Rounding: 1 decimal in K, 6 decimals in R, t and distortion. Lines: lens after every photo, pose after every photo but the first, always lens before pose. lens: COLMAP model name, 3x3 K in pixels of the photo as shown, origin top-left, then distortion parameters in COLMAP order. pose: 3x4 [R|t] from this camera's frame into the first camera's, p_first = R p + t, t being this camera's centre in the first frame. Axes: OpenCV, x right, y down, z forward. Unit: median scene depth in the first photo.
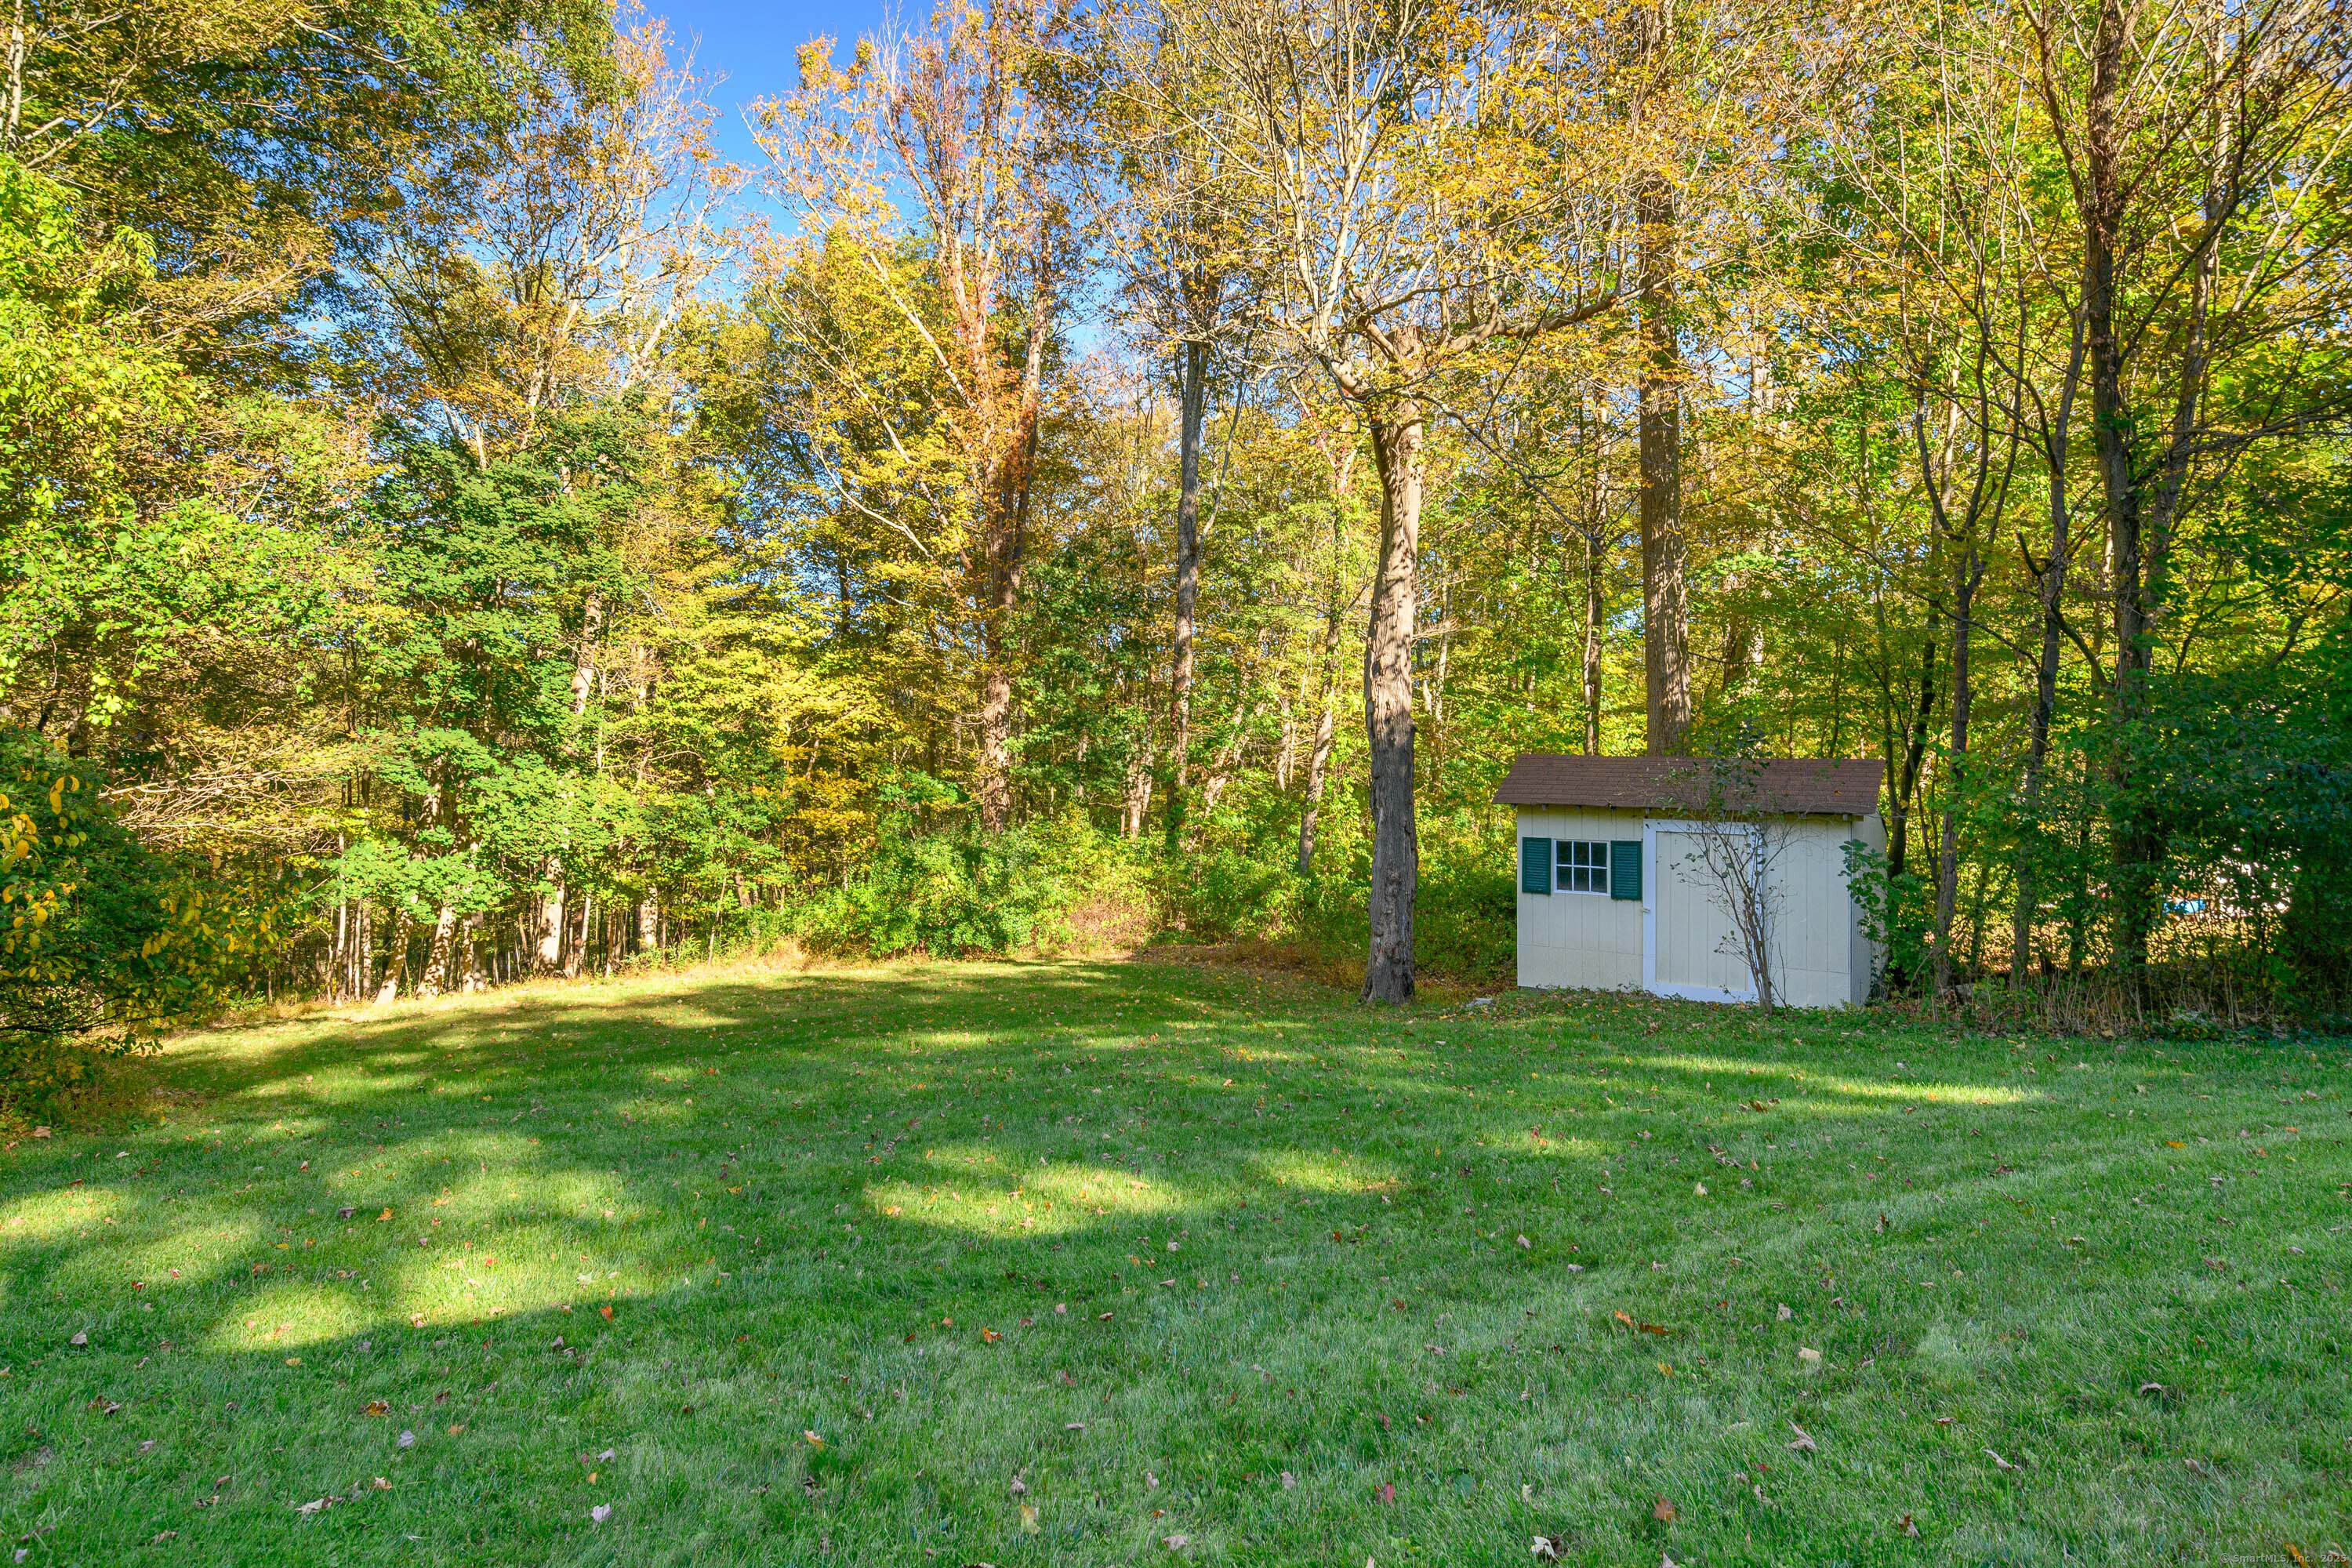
lens RADIAL K [[1202.0, 0, 1167.7], [0, 1202.0, 737.2], [0, 0, 1]] dist [-0.000811, 0.000932]
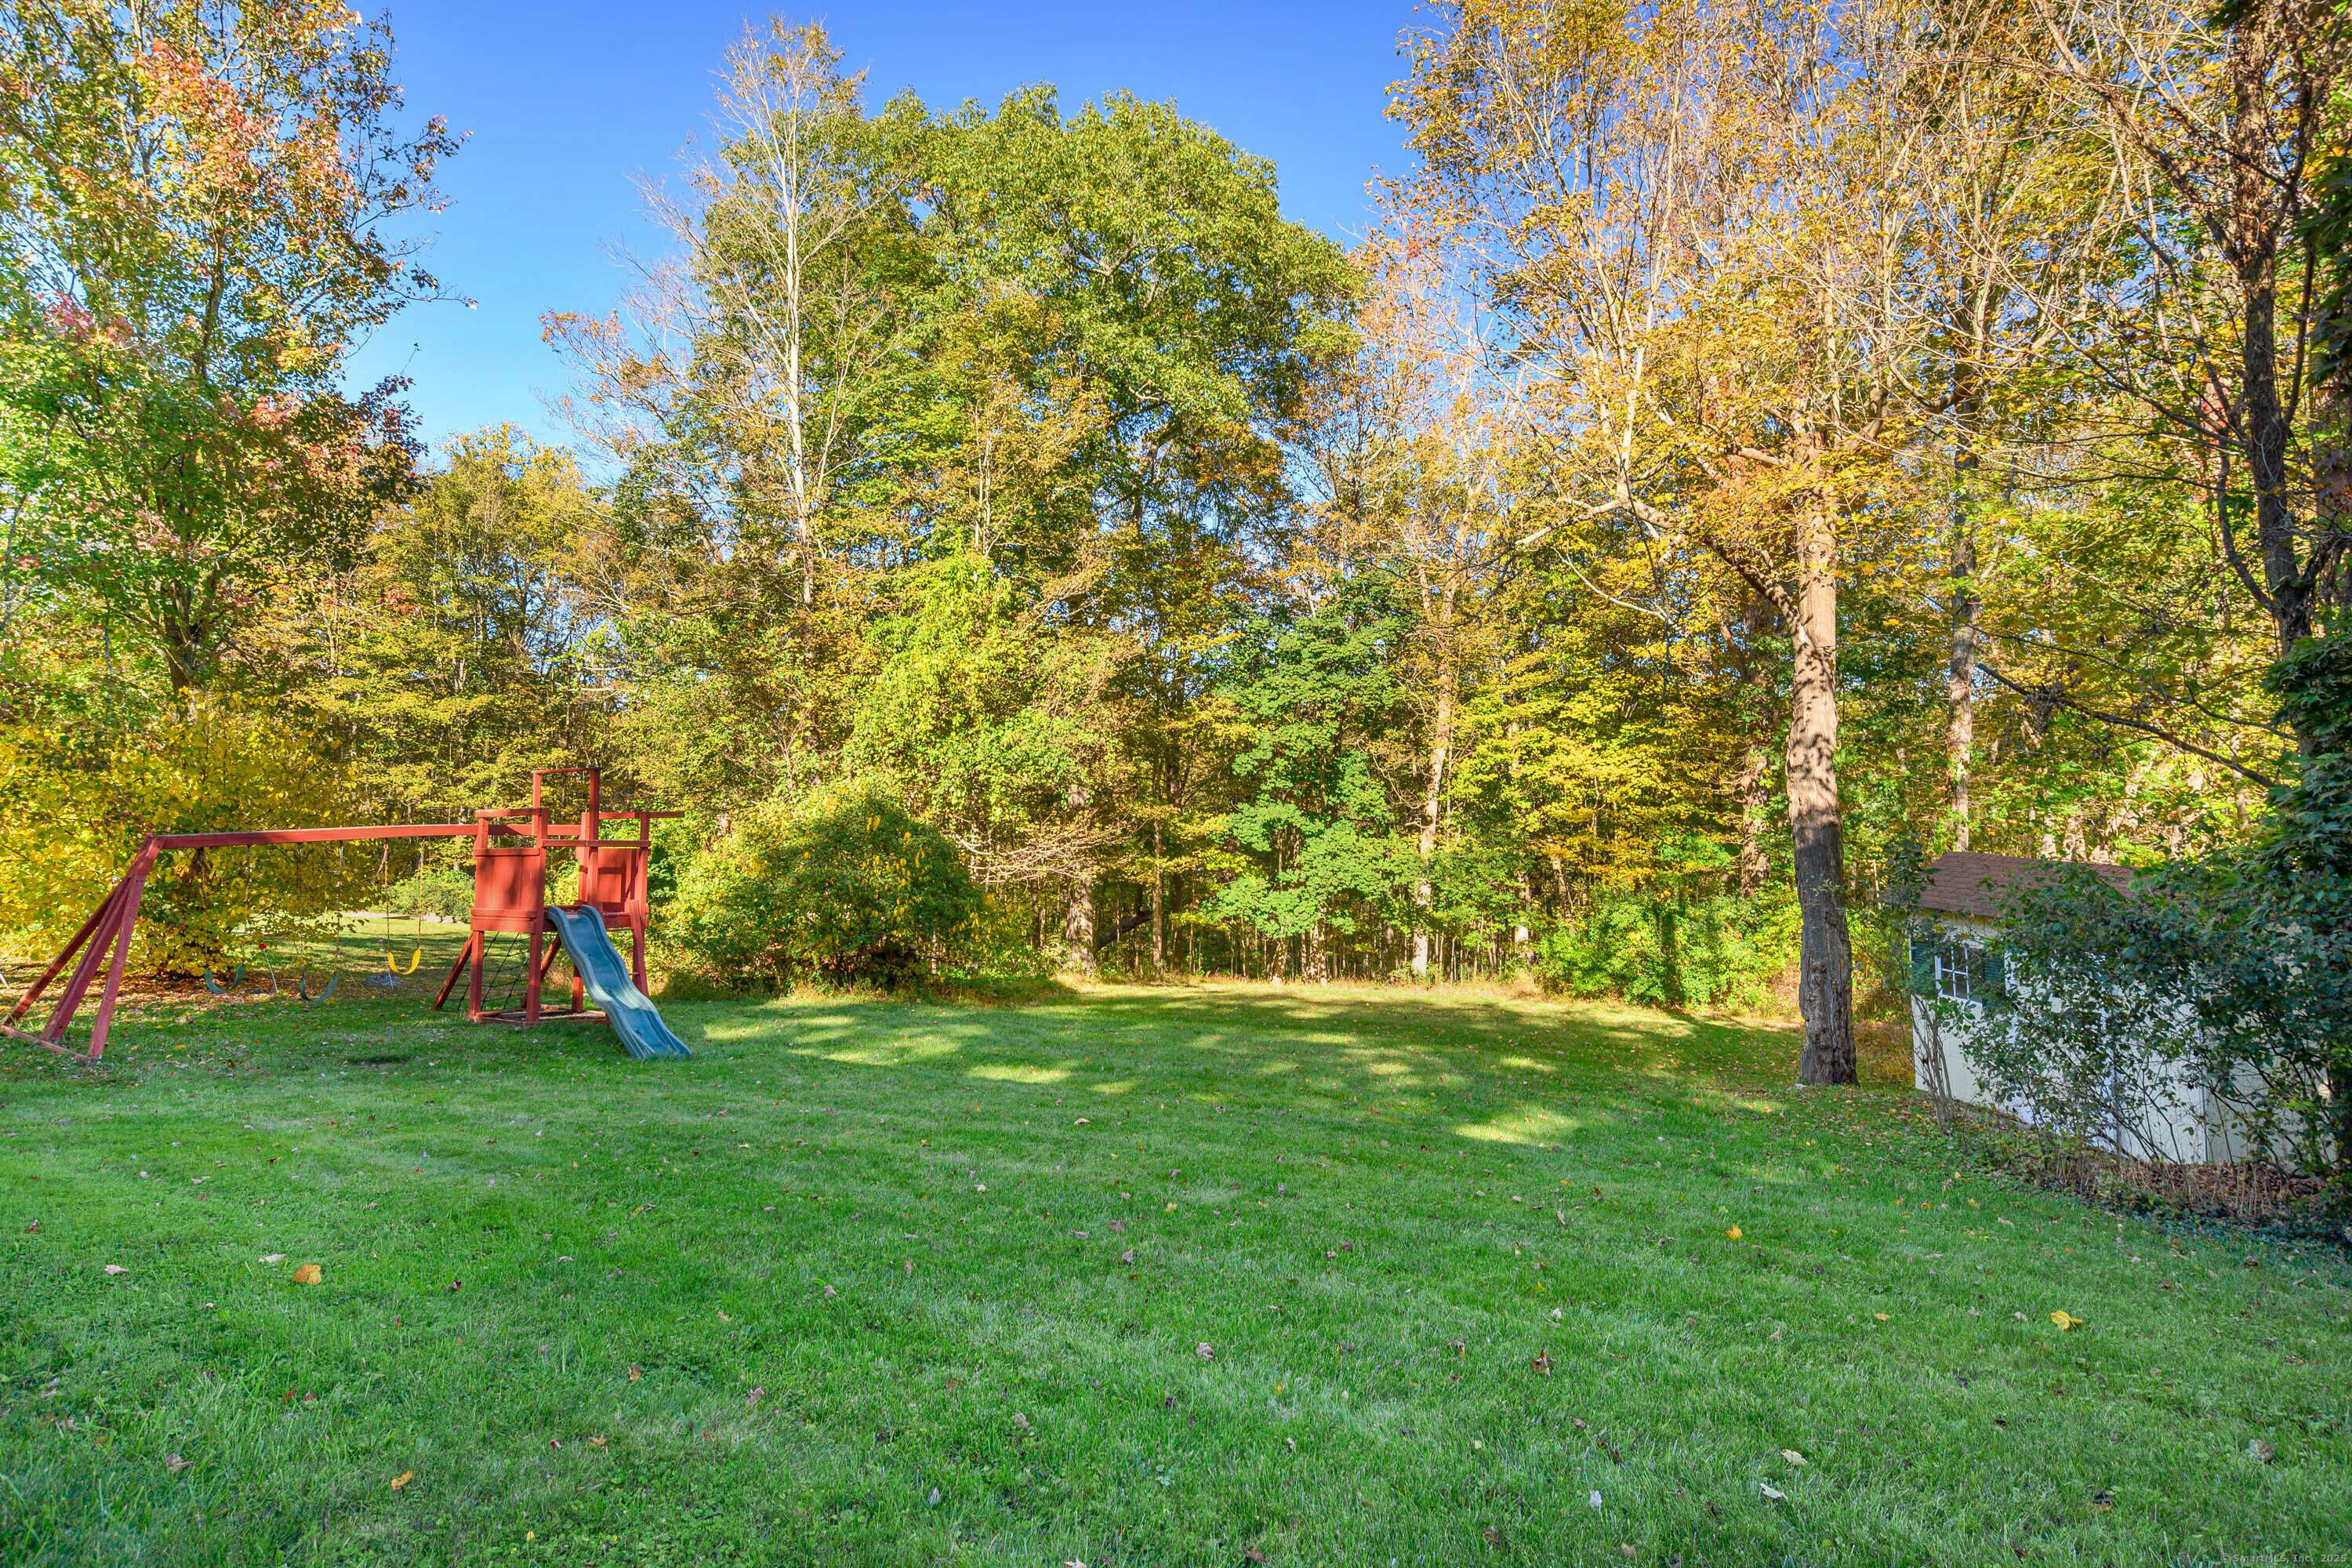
lens RADIAL K [[1175.9, 0, 1180.8], [0, 1175.9, 792.6], [0, 0, 1]] dist [-0.000210, -0.000800]
pose [[0.673628, -0.004358, -0.739058, 0.341772], [0.014445, 0.999869, 0.007270, -0.029912], [0.738930, -0.015573, 0.673602, -0.050070]]
